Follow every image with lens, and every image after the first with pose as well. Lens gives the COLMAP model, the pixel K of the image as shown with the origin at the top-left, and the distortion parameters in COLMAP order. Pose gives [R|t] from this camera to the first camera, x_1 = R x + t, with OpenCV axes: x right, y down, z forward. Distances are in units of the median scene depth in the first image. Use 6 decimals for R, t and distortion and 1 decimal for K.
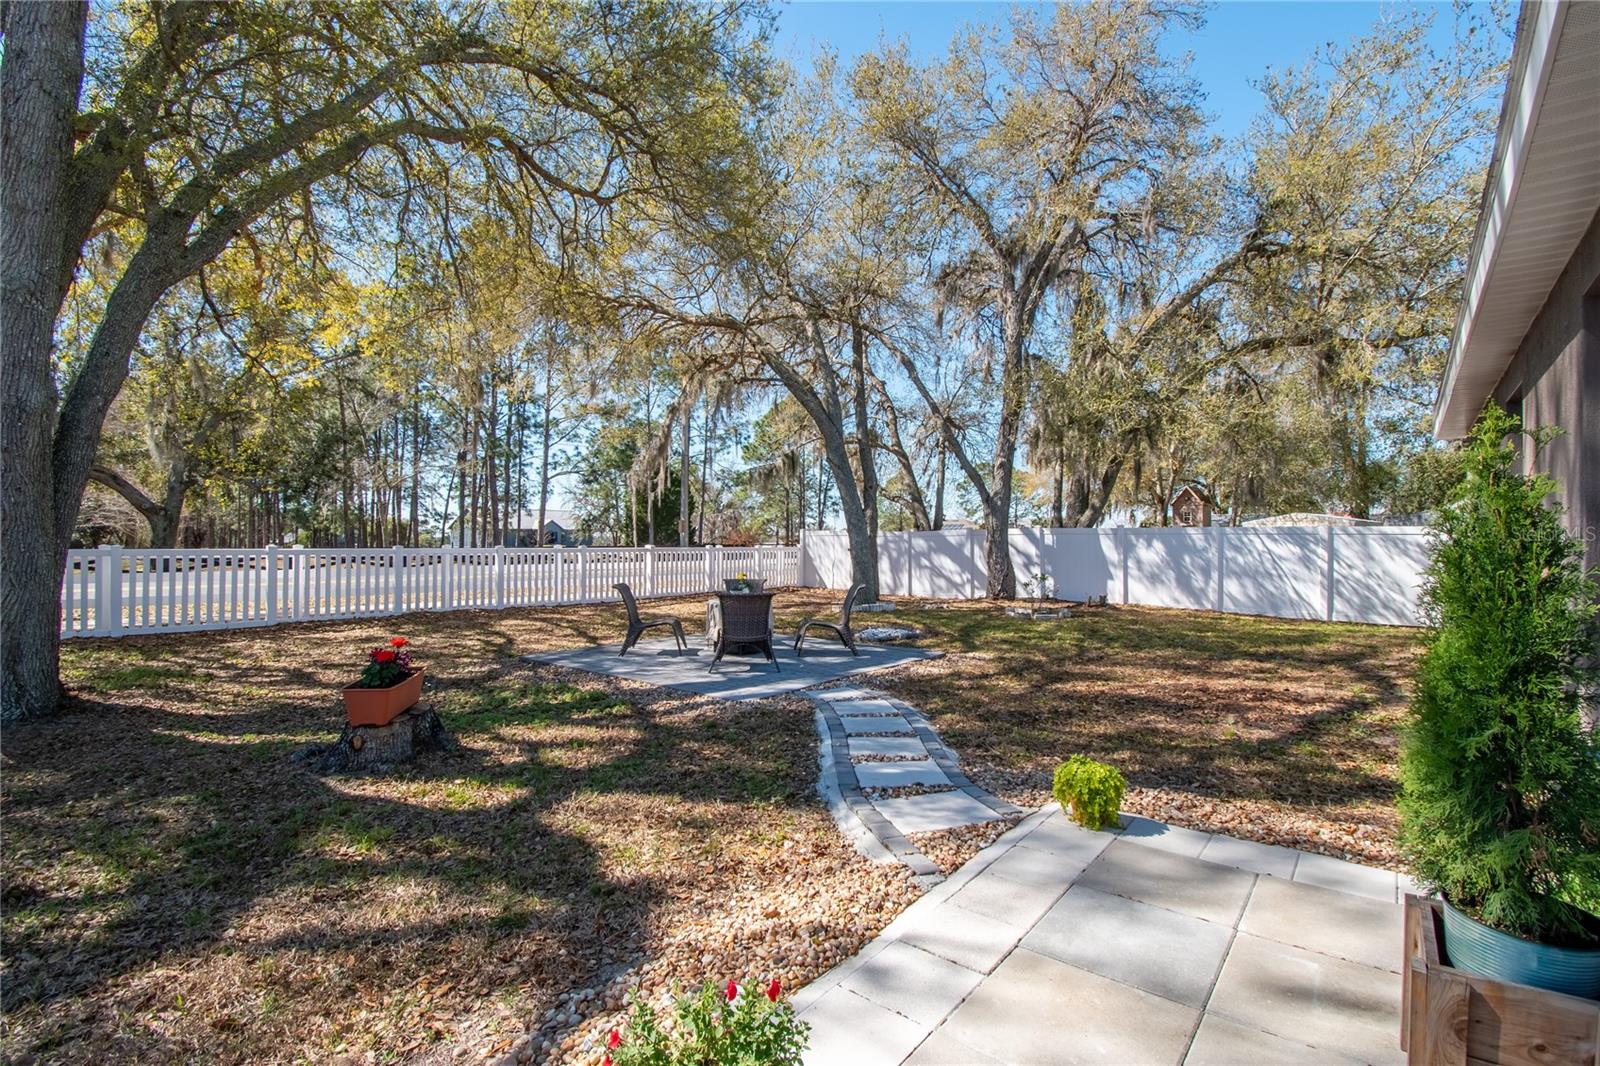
lens RADIAL K [[719.7, 0, 797.2], [0, 719.7, 536.2], [0, 0, 1]] dist [0.005607, -0.003761]
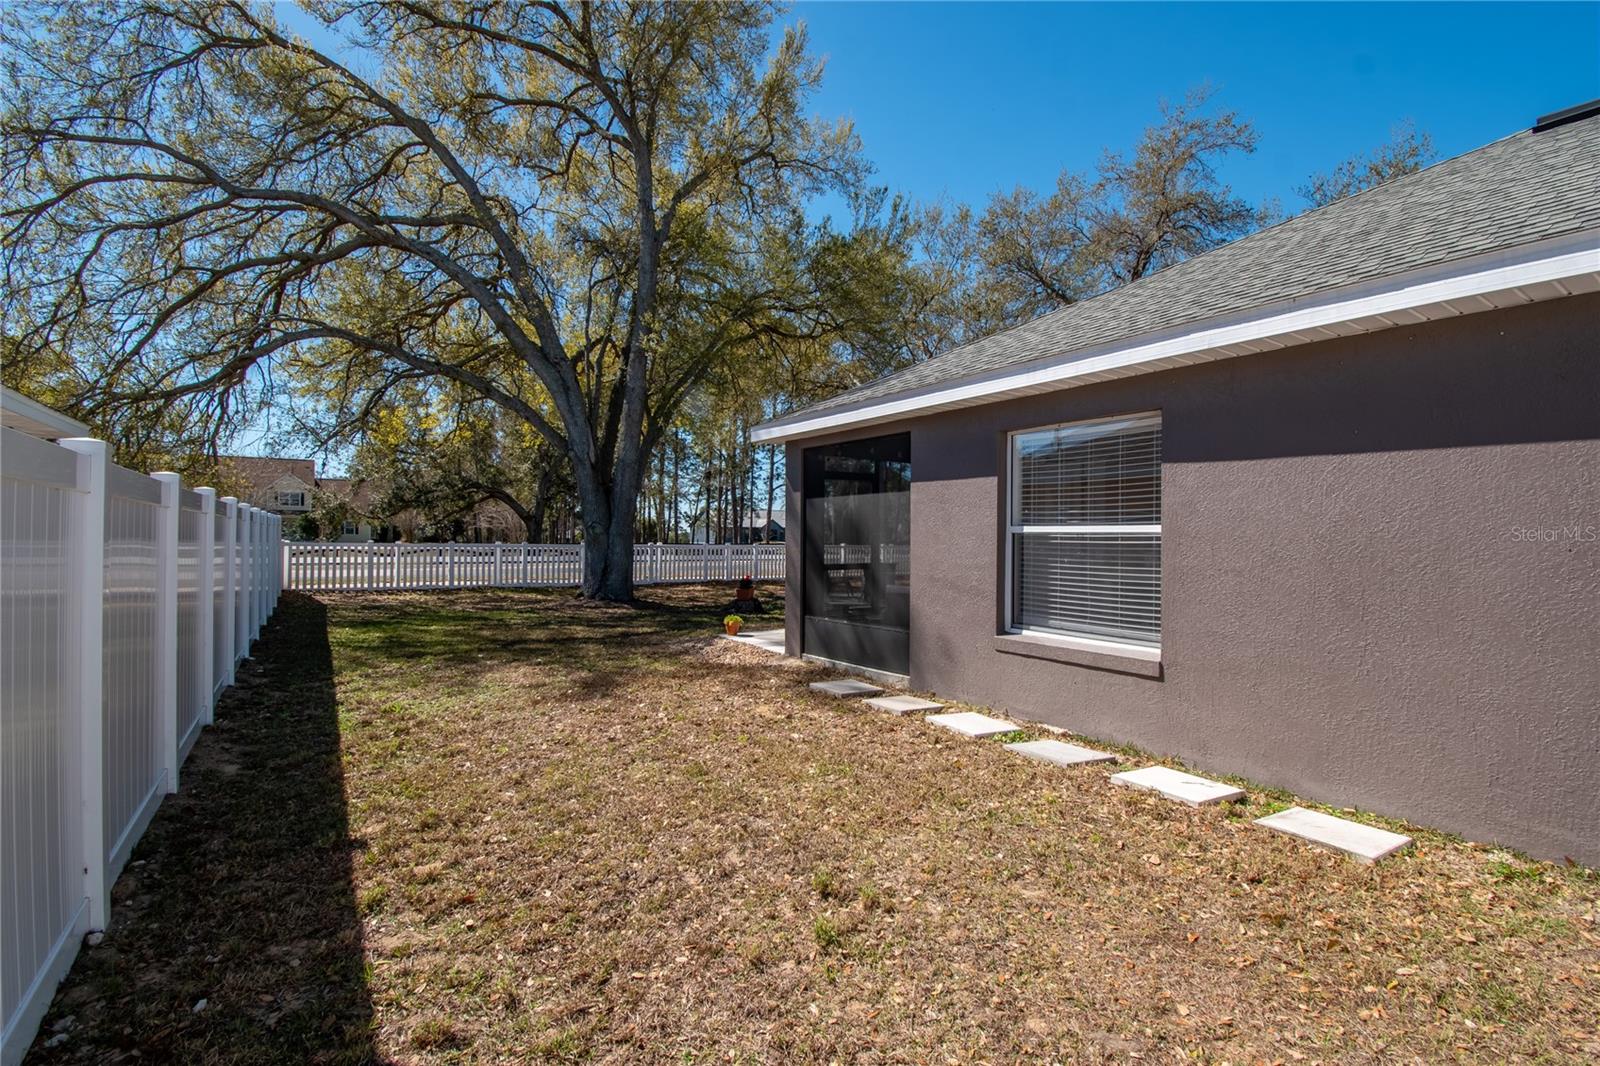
lens RADIAL K [[719.7, 0, 806.1], [0, 719.7, 526.0], [0, 0, 1]] dist [0.005607, -0.003761]
pose [[0.961573, -0.001802, -0.274543, 0.117257], [-0.000679, 0.999960, -0.008939, -0.008160], [0.274548, 0.008782, 0.961533, -0.422287]]
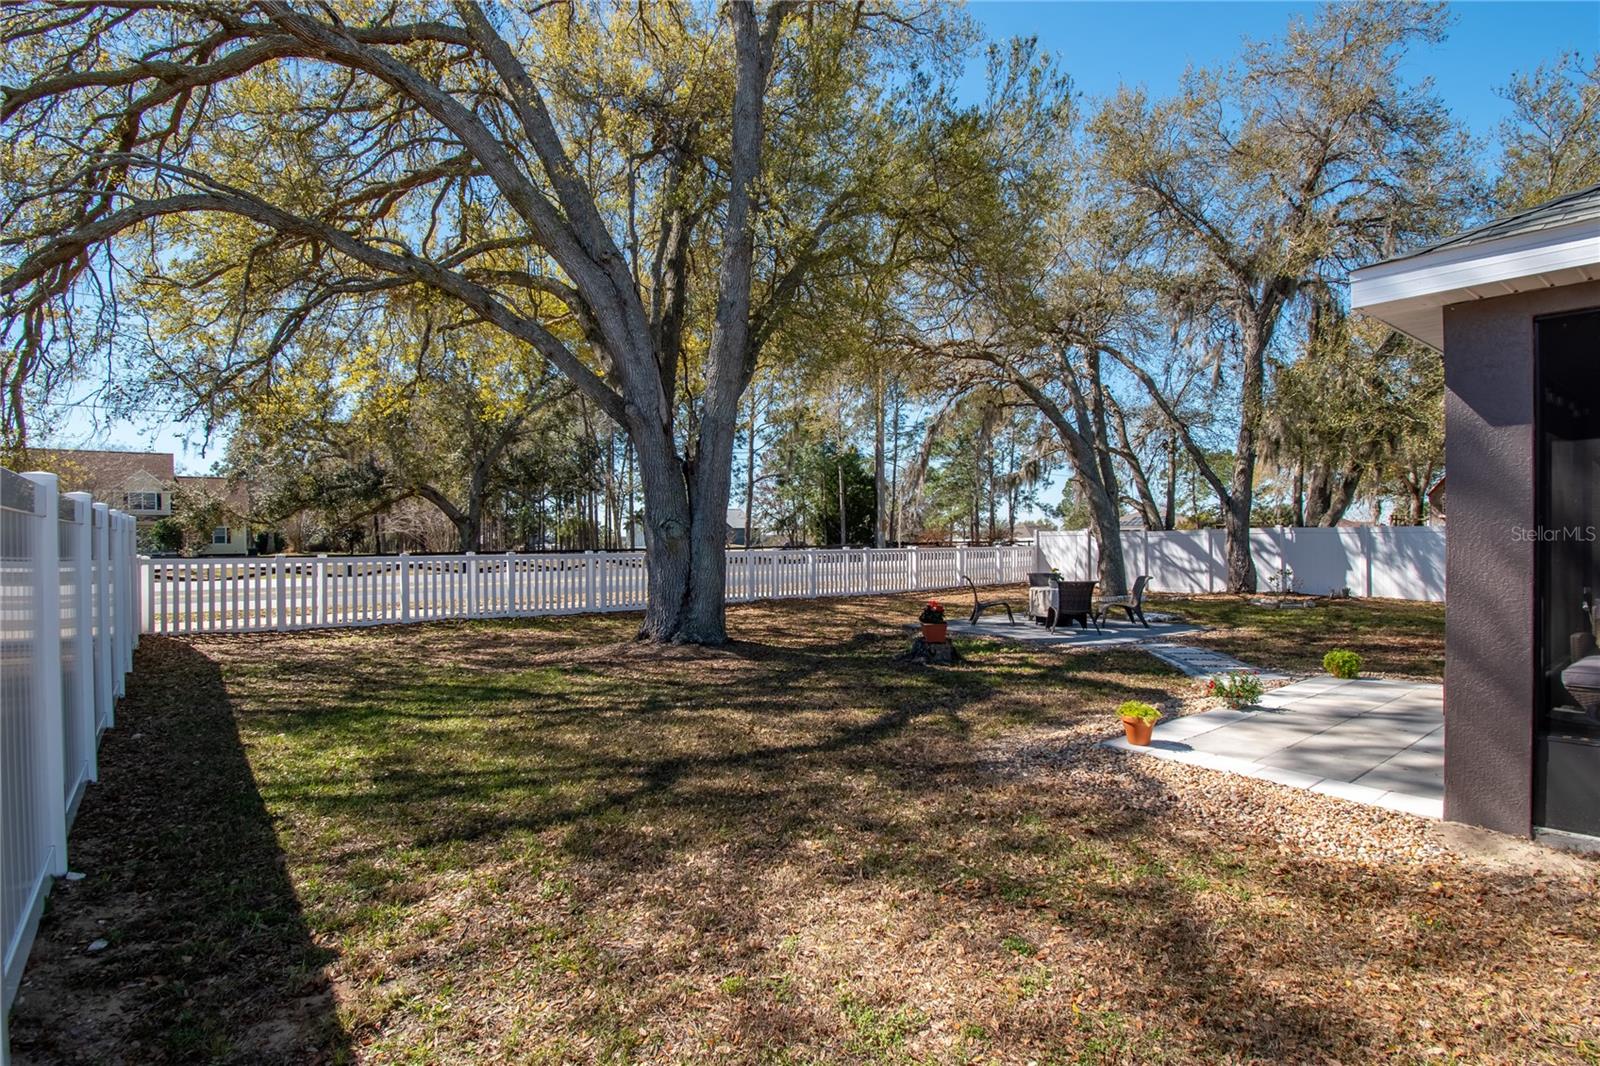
lens RADIAL K [[789.4, 0, 806.2], [0, 789.4, 535.9], [0, 0, 1]] dist [-0.005943, -0.004508]
pose [[0.980461, -0.011237, -0.196394, -0.107730], [0.011912, 0.999927, 0.002254, -0.007863], [0.196354, -0.004550, 0.980522, -0.248282]]
